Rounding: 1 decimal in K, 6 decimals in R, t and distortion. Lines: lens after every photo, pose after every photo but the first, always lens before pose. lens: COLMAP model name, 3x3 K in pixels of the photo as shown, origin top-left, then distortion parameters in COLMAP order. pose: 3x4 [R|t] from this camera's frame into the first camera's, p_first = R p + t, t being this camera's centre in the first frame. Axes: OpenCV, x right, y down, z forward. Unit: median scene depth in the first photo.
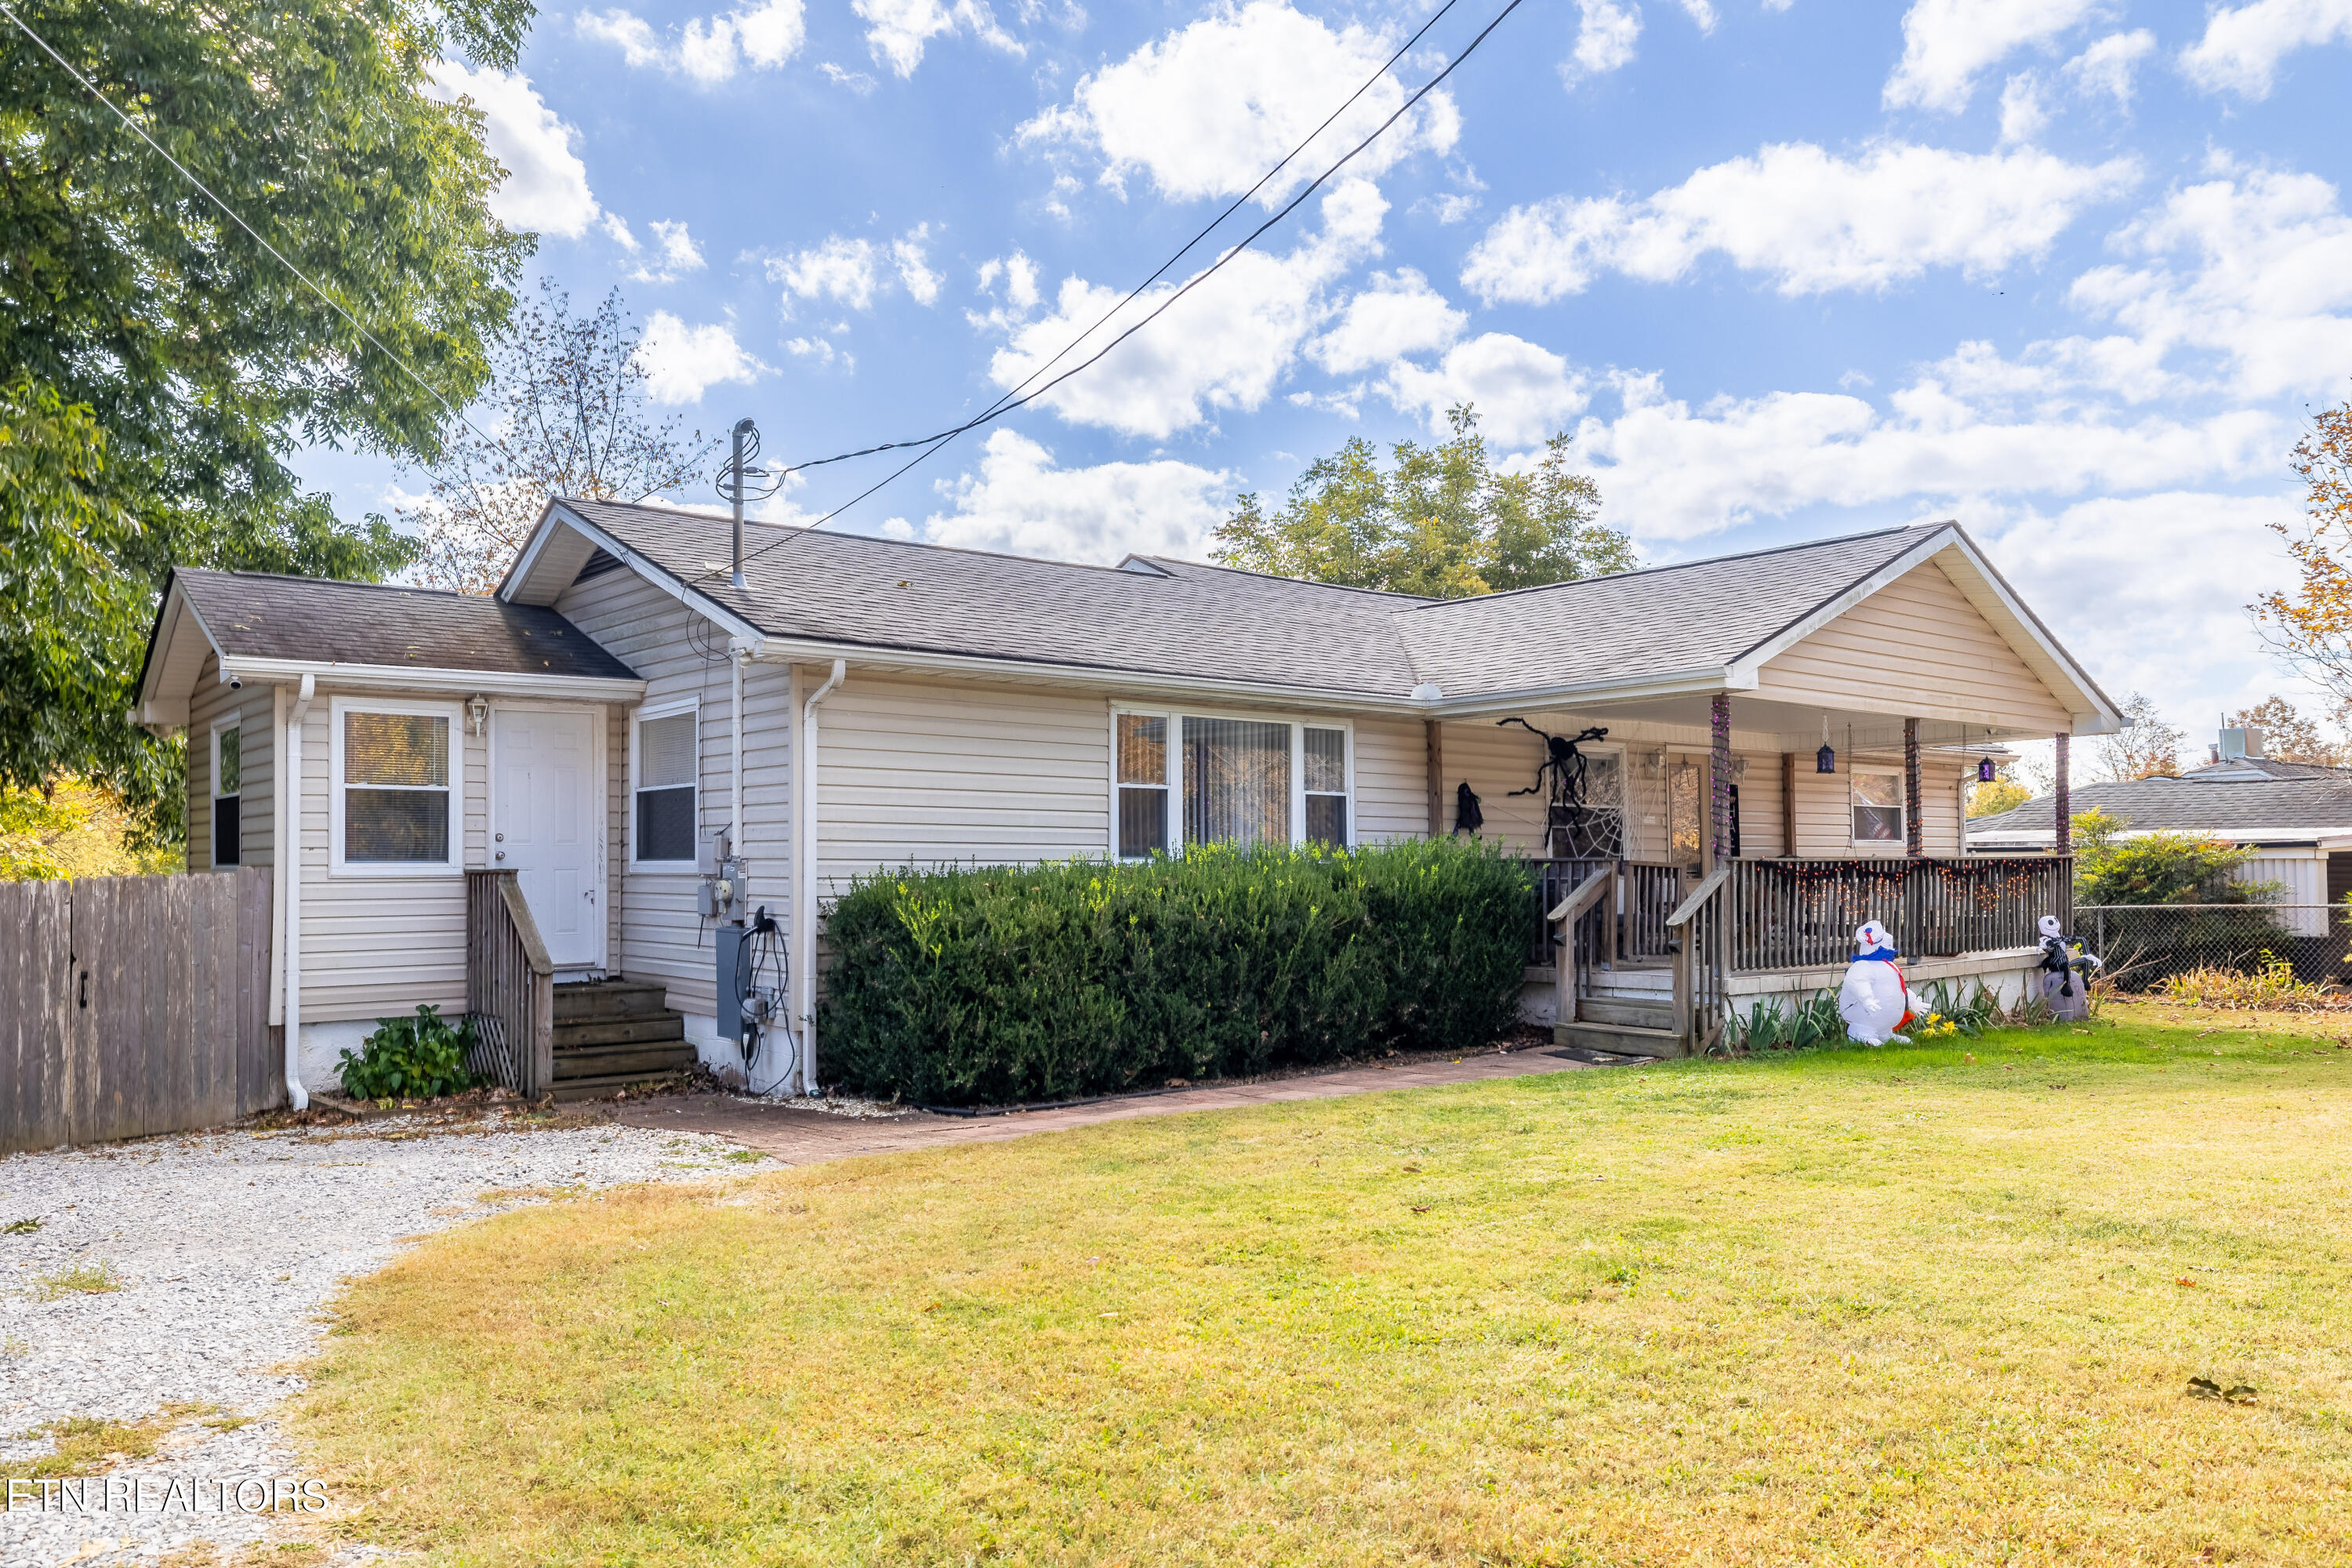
lens RADIAL K [[1637.8, 0, 1176.0], [0, 1637.8, 784.0], [0, 0, 1]] dist [-0.066680, -0.000263]
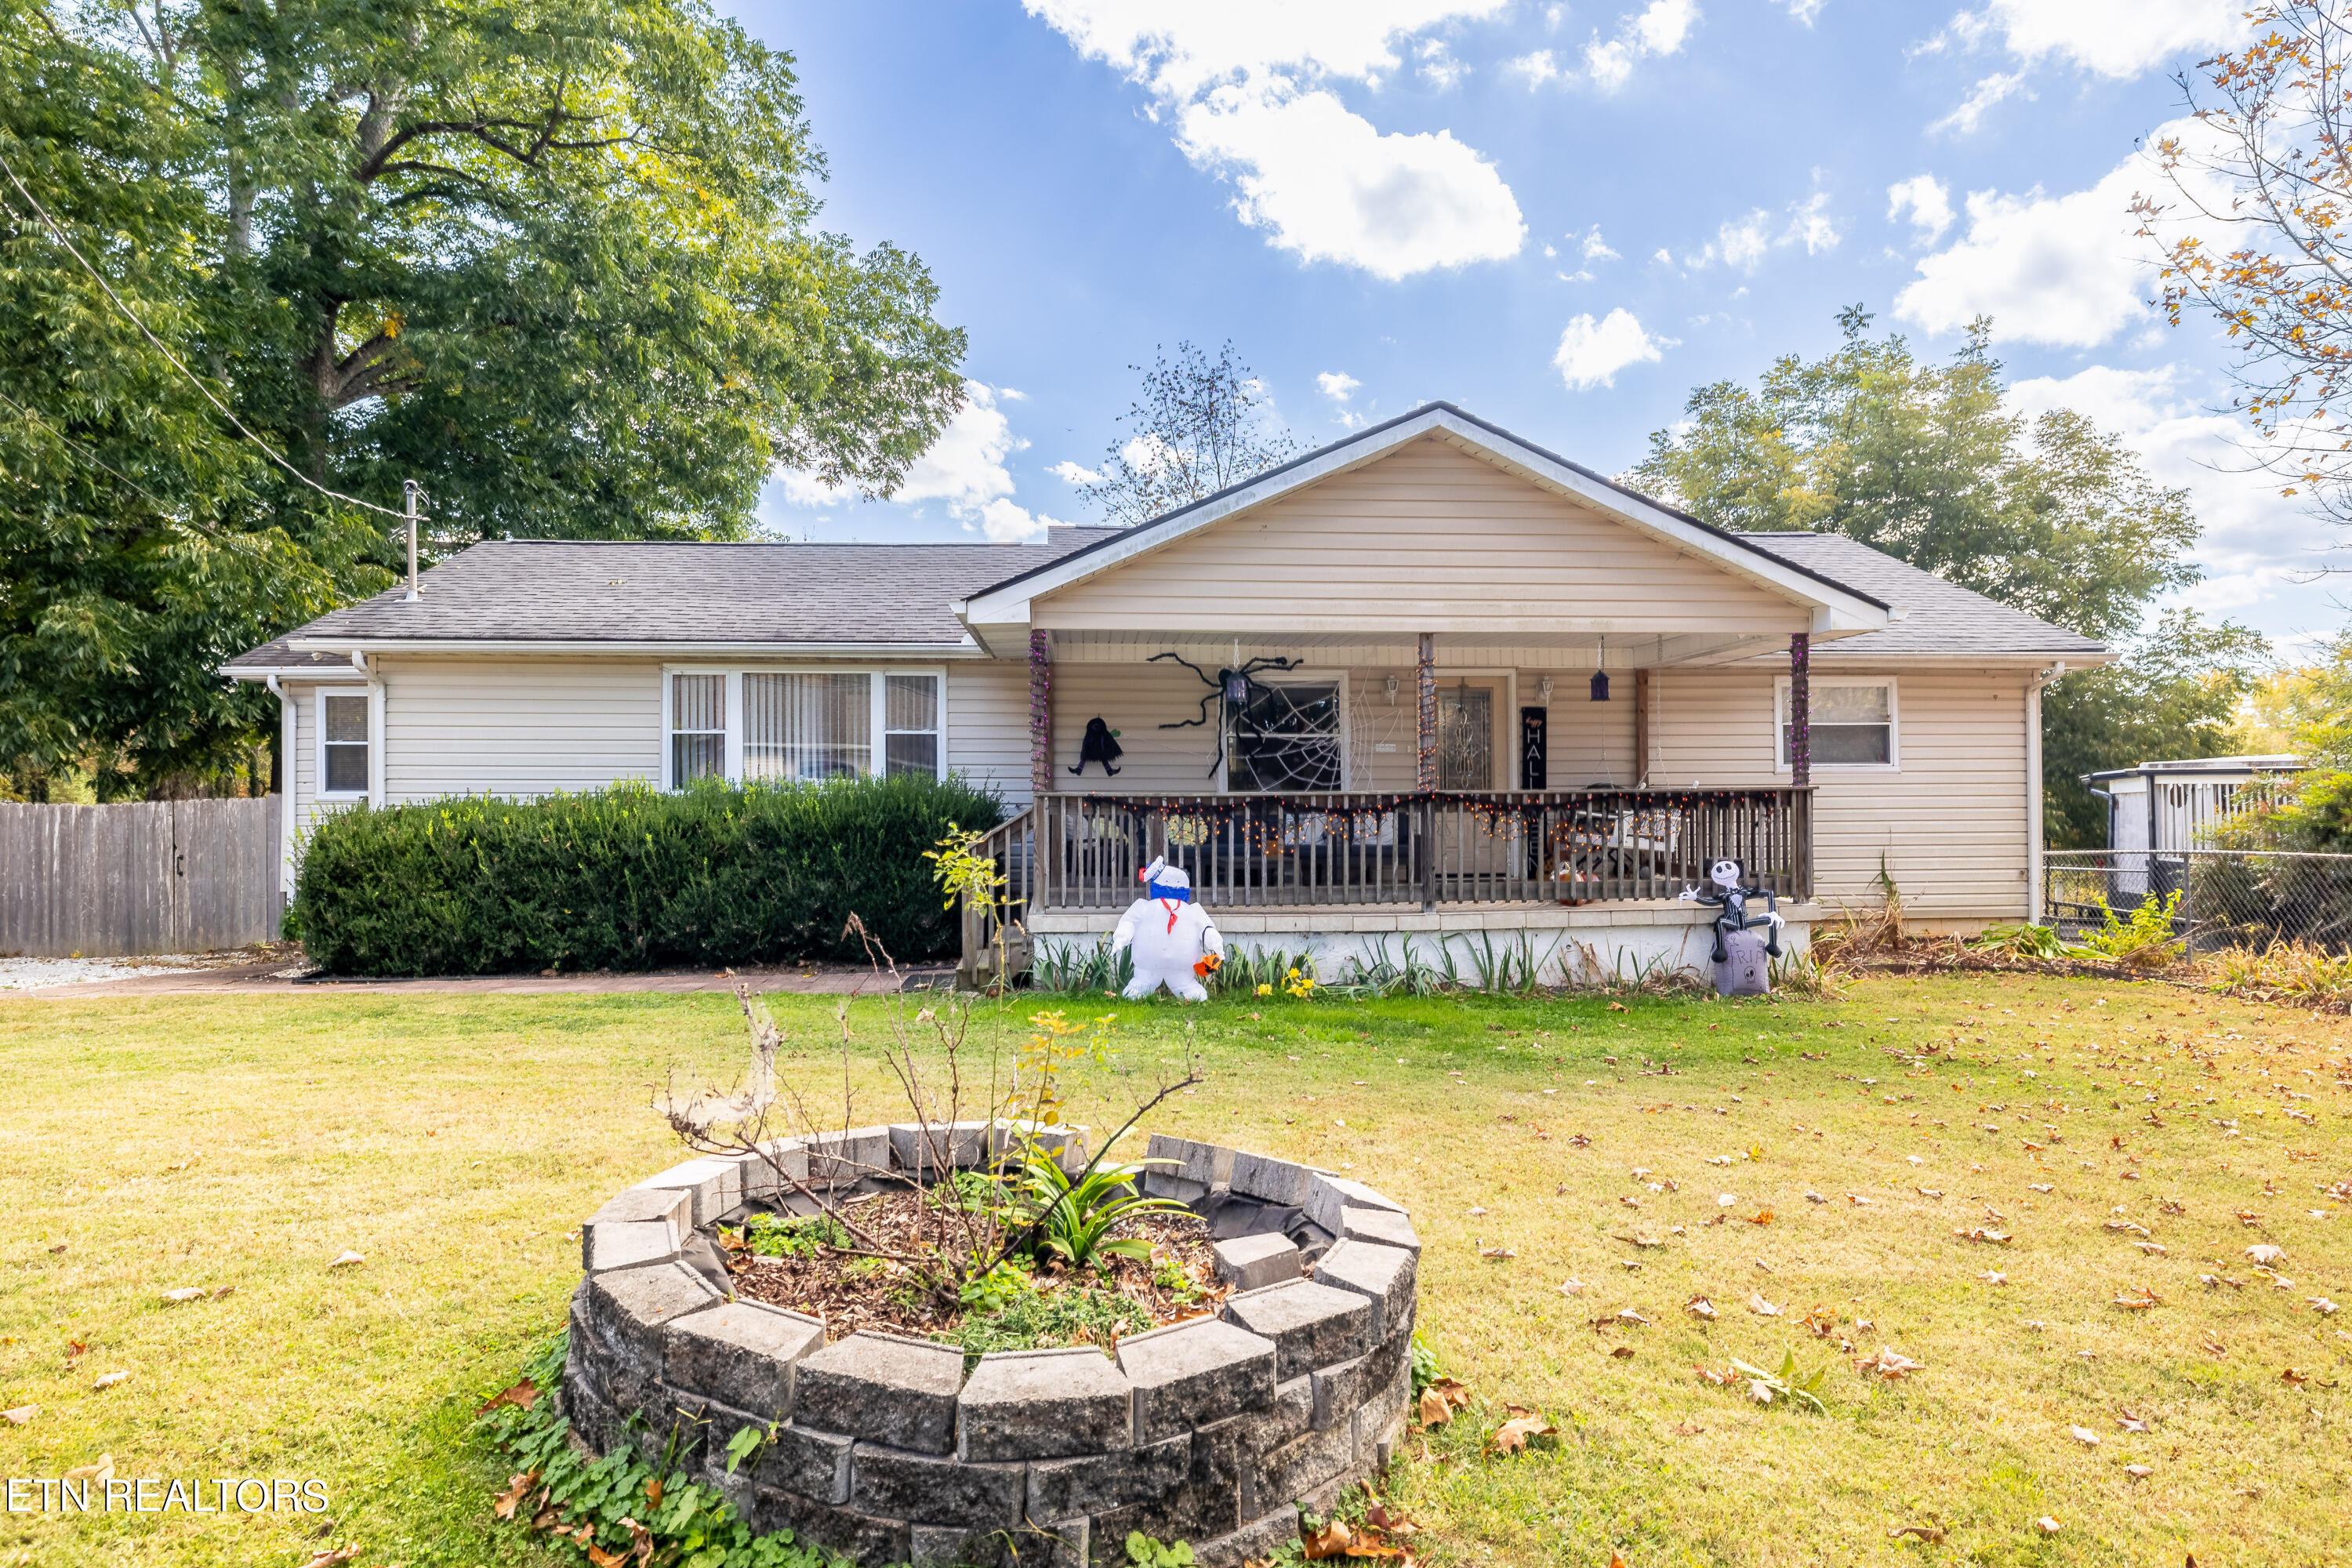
lens RADIAL K [[1396.6, 0, 1176.0], [0, 1396.6, 784.0], [0, 0, 1]] dist [0.034352, -0.000351]
pose [[0.827418, -0.004900, -0.561565, 0.773021], [0.029026, 0.998999, 0.034050, 0.013200], [0.560835, -0.044474, 0.826732, 0.297878]]
